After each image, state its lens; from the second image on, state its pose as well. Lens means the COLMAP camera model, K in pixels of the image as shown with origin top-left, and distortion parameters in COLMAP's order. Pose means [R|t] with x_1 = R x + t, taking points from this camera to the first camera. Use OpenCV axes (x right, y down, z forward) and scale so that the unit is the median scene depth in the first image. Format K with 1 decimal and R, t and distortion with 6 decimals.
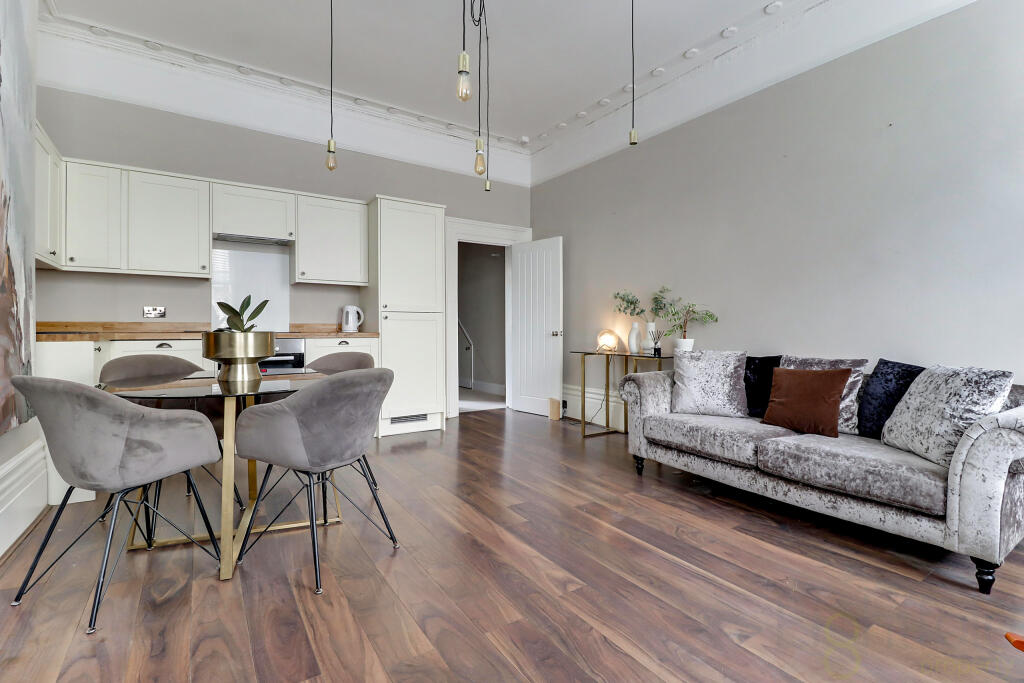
lens RADIAL K [[471.8, 0, 513.6], [0, 471.8, 326.1], [0, 0, 1]] dist [0.000455, -0.014276]
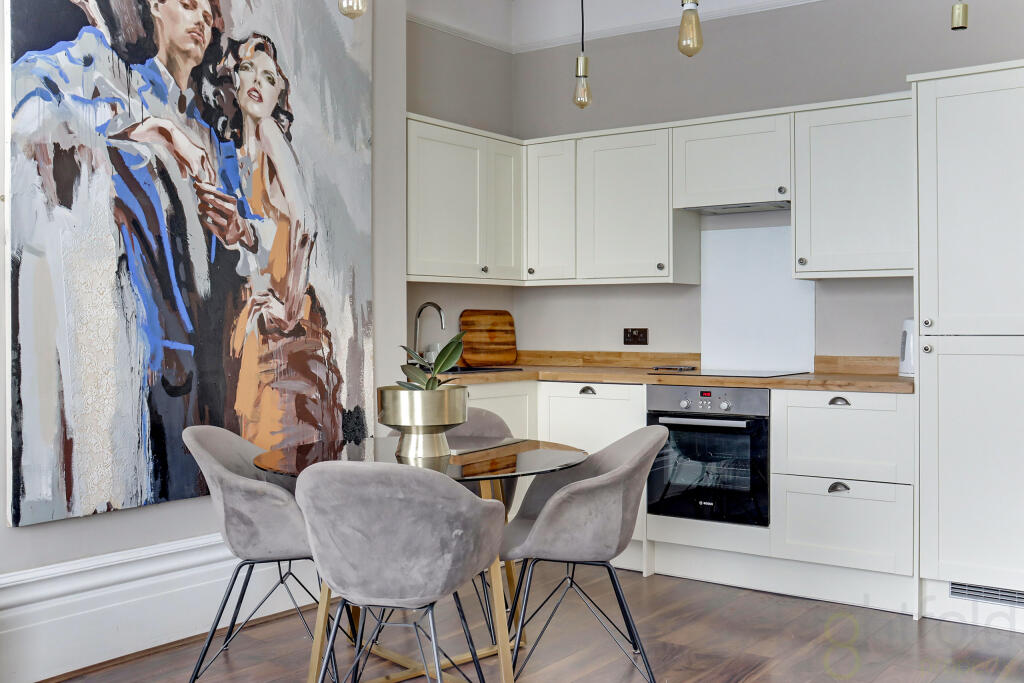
lens RADIAL K [[1012.1, 0, 535.6], [0, 1012.1, 317.1], [0, 0, 1]] dist [-0.078707, 0.021207]
pose [[0.327283, -0.005962, -0.944907, 0.601382], [0.005702, 0.999974, -0.004335, -0.057431], [0.944909, -0.003969, 0.327309, 0.435796]]
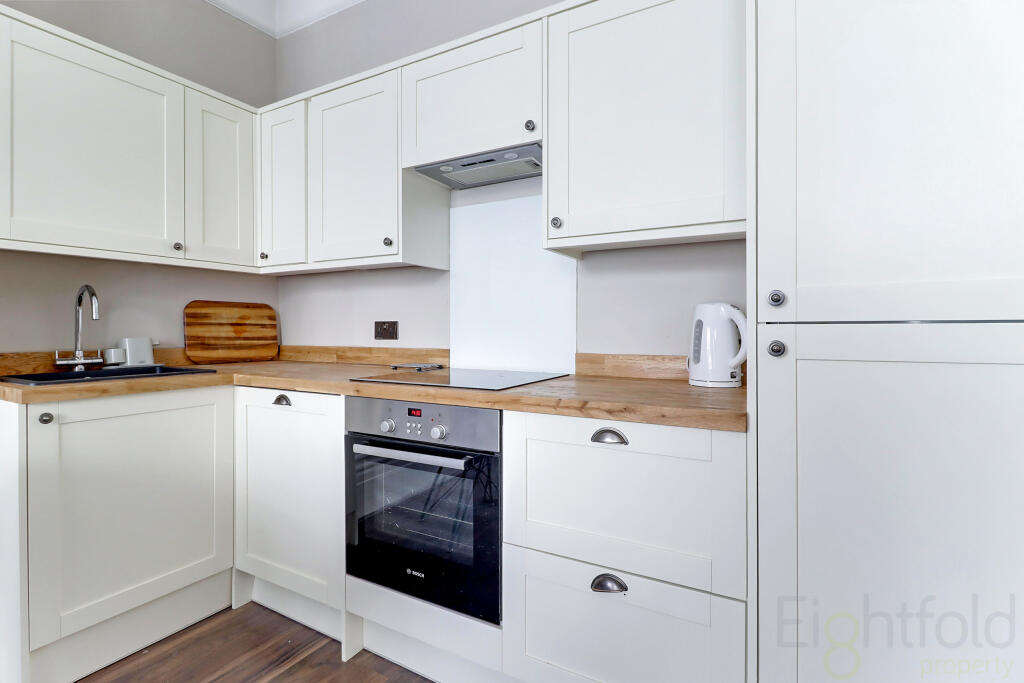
lens RADIAL K [[479.3, 0, 526.1], [0, 479.3, 329.3], [0, 0, 1]] dist [-0.001109, -0.012506]
pose [[0.450662, 0.002129, -0.892692, -0.146999], [0.004780, 0.999977, 0.004798, -0.036852], [0.892682, -0.006429, 0.450642, 0.972840]]
